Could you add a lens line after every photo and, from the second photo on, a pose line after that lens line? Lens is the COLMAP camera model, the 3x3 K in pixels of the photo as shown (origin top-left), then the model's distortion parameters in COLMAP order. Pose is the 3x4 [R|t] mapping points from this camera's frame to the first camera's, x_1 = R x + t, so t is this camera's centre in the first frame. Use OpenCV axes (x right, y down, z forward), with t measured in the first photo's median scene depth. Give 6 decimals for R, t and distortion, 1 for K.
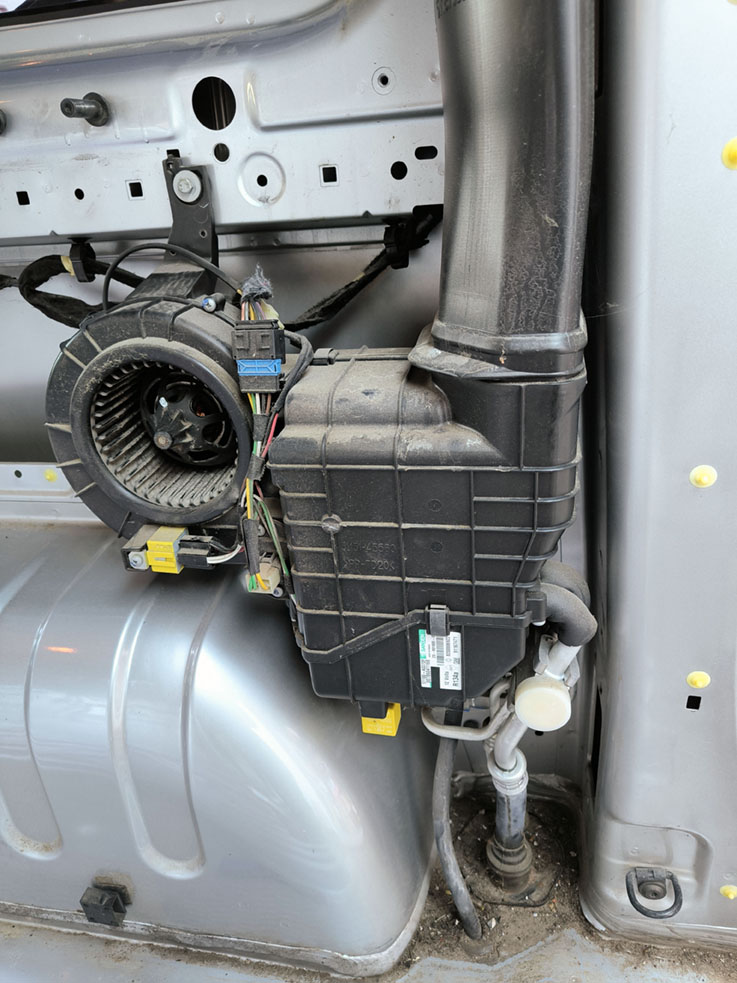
lens RADIAL K [[693.5, 0, 368.5], [0, 693.5, 491.5], [0, 0, 1]] dist [0.024438, -0.006784]
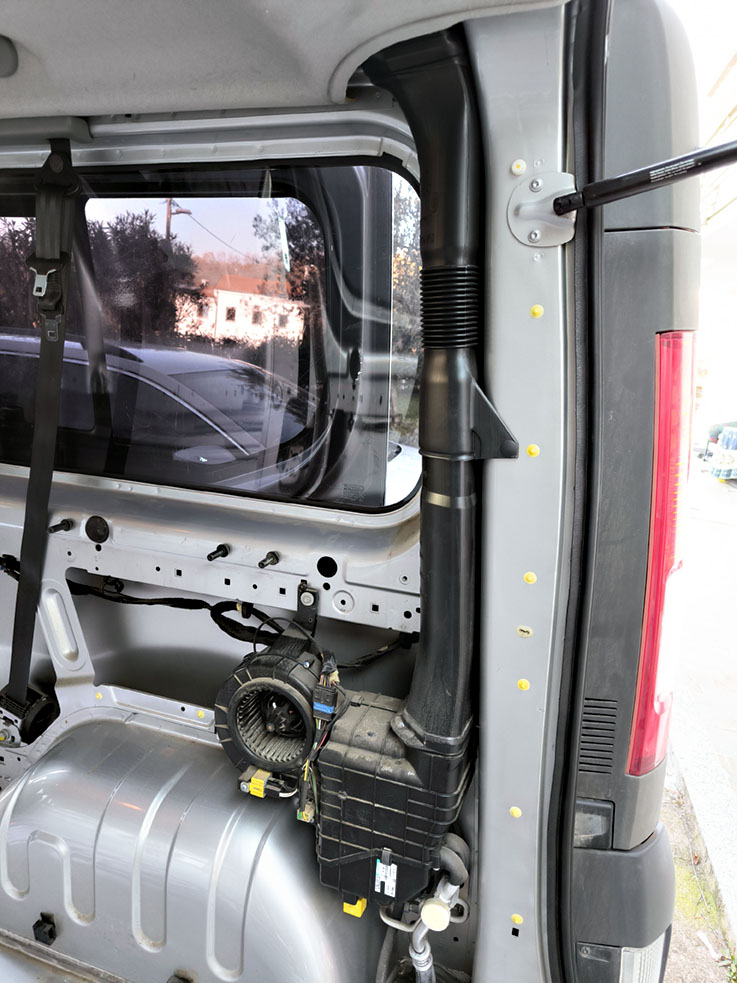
lens RADIAL K [[693.5, 0, 368.5], [0, 693.5, 491.5], [0, 0, 1]] dist [0.024438, -0.006784]
pose [[0.981065, 0.150371, -0.122069, 0.120110], [-0.174166, 0.960645, -0.216396, -0.332581], [0.084725, 0.233559, 0.968644, -1.047279]]
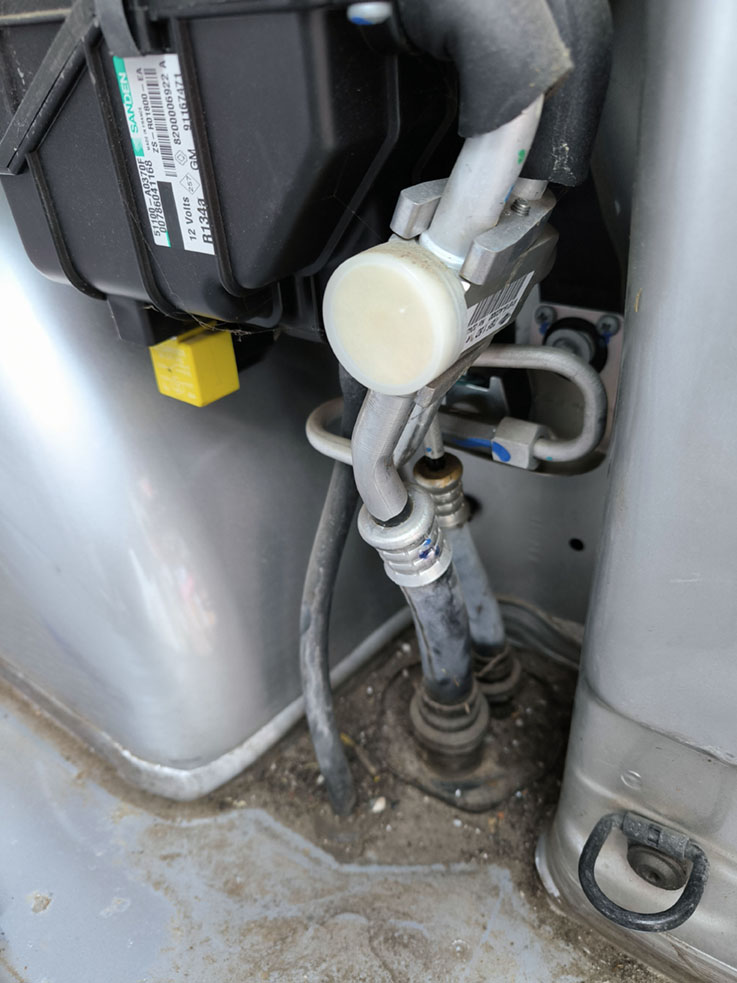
lens RADIAL K [[714.7, 0, 368.5], [0, 714.7, 491.5], [0, 0, 1]] dist [-0.005260, -0.003061]
pose [[0.910319, 0.245200, -0.333463, 0.361233], [-0.181666, 0.960587, 0.210403, 0.292249], [0.371911, -0.130954, 0.918985, 0.581703]]
